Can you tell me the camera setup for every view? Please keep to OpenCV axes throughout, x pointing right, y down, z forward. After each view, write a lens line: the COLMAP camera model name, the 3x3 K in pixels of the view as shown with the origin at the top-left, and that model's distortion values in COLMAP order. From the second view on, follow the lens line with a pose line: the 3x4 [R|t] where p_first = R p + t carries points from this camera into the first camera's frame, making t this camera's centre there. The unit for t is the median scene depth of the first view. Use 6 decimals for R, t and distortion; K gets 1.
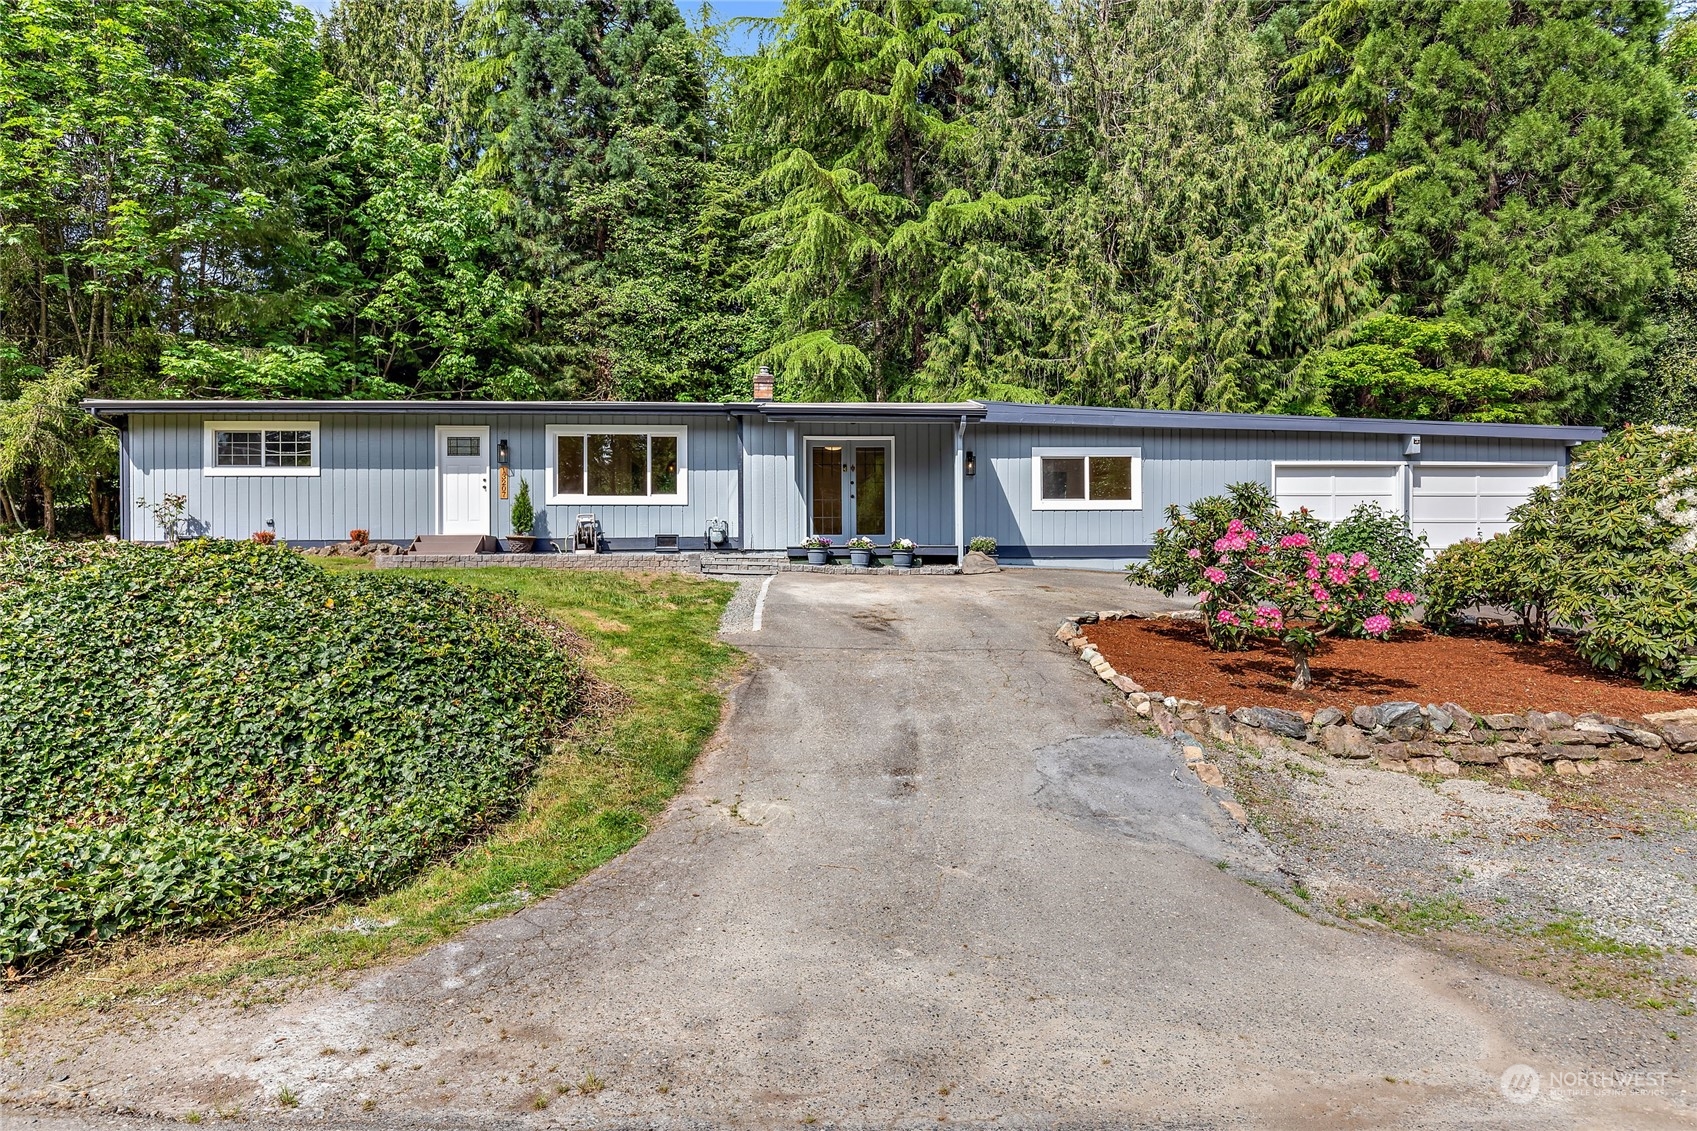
lens RADIAL K [[765.4, 0, 837.1], [0, 765.4, 553.7], [0, 0, 1]] dist [-0.000949, 0.000078]
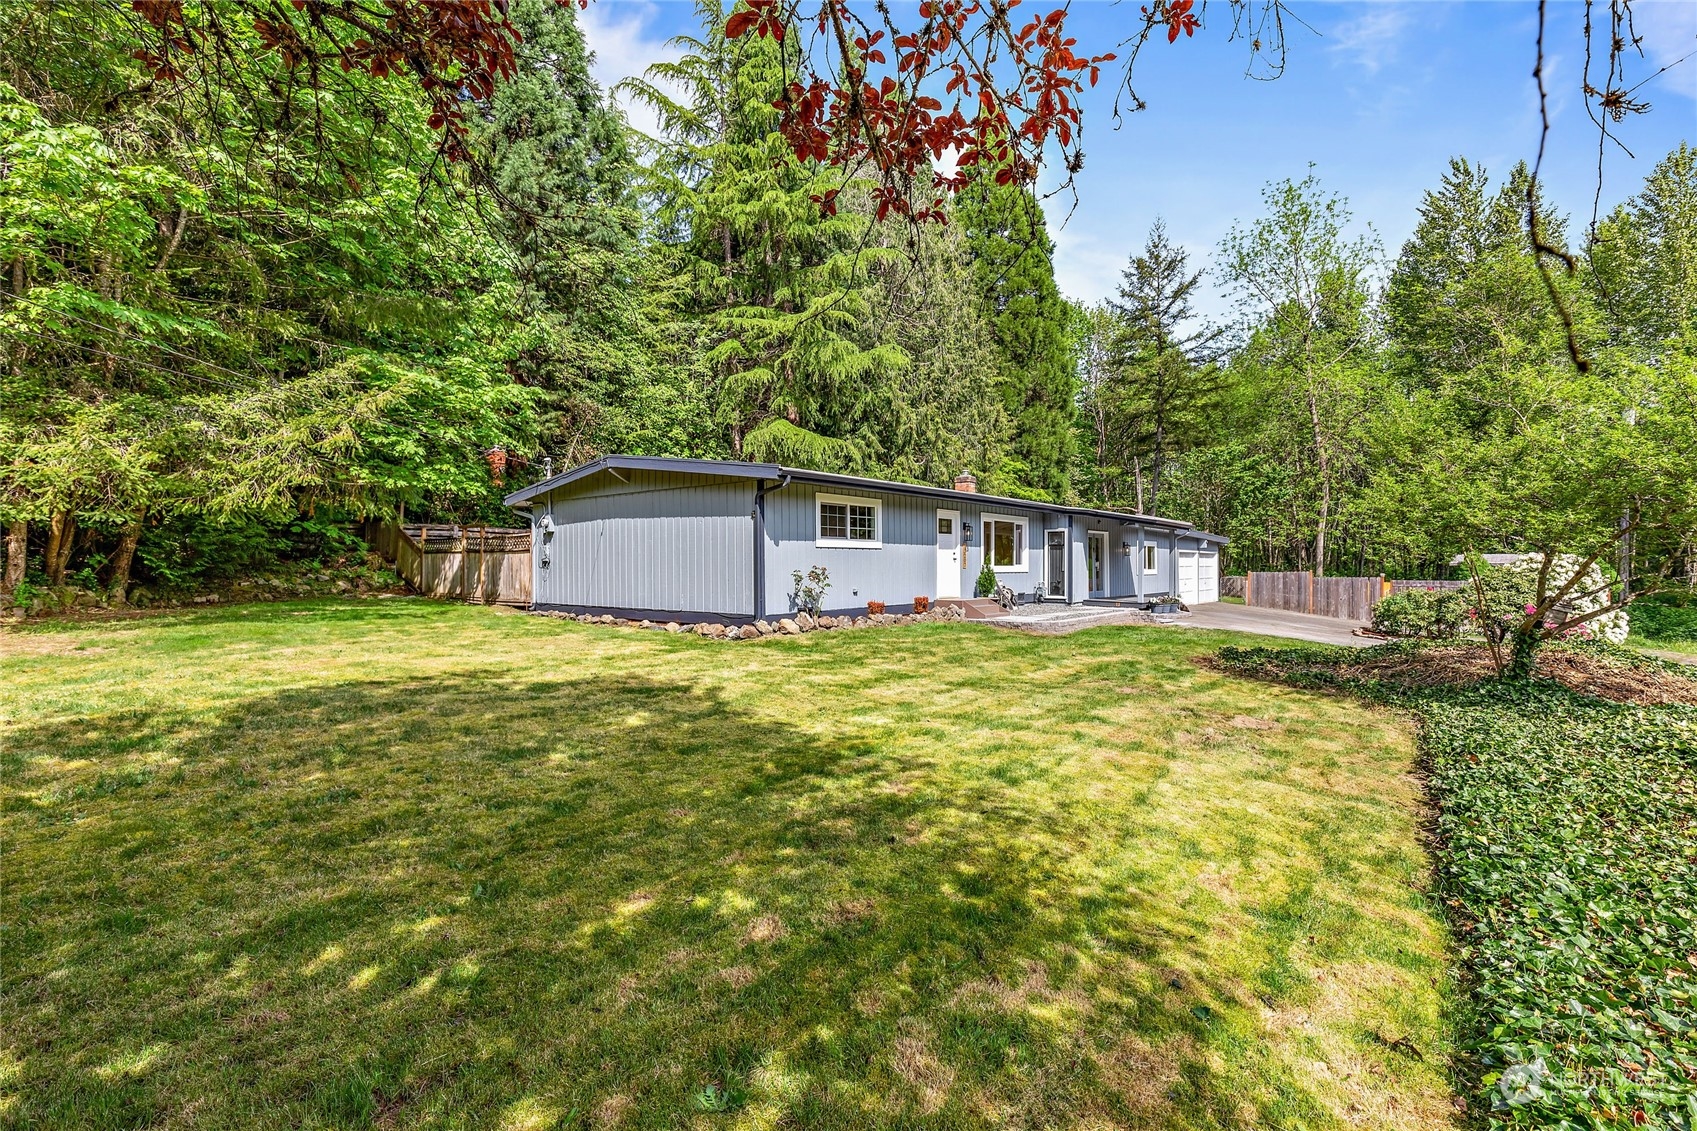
lens RADIAL K [[765.4, 0, 852.3], [0, 765.4, 568.8], [0, 0, 1]] dist [-0.000949, 0.000078]
pose [[0.671328, 0.000782, 0.741160, -1.485826], [0.002138, 0.999993, -0.002992, -0.069243], [-0.741157, 0.003593, 0.671322, 0.293359]]
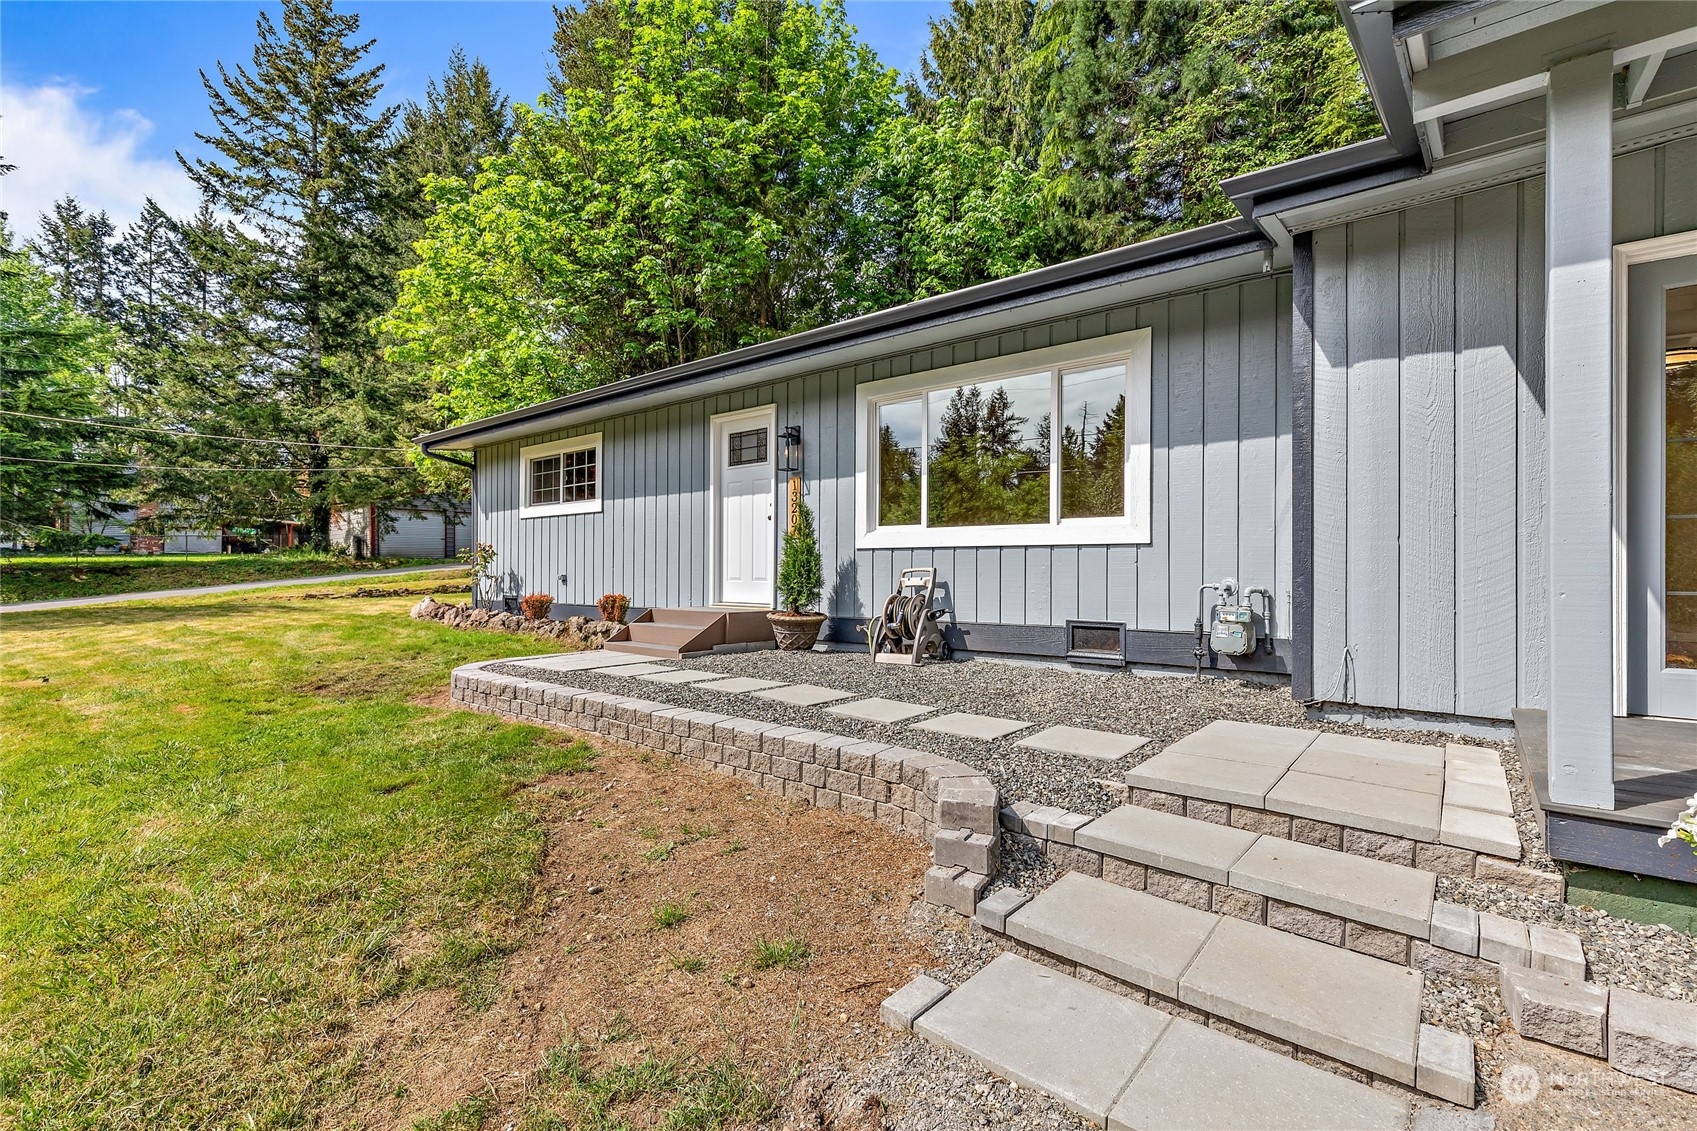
lens RADIAL K [[765.4, 0, 842.5], [0, 765.4, 572.3], [0, 0, 1]] dist [-0.000949, 0.000078]
pose [[0.725738, 0.008193, -0.687922, -0.050209], [-0.015657, 0.999867, -0.004610, -0.046875], [0.687793, 0.014116, 0.725770, 0.641753]]
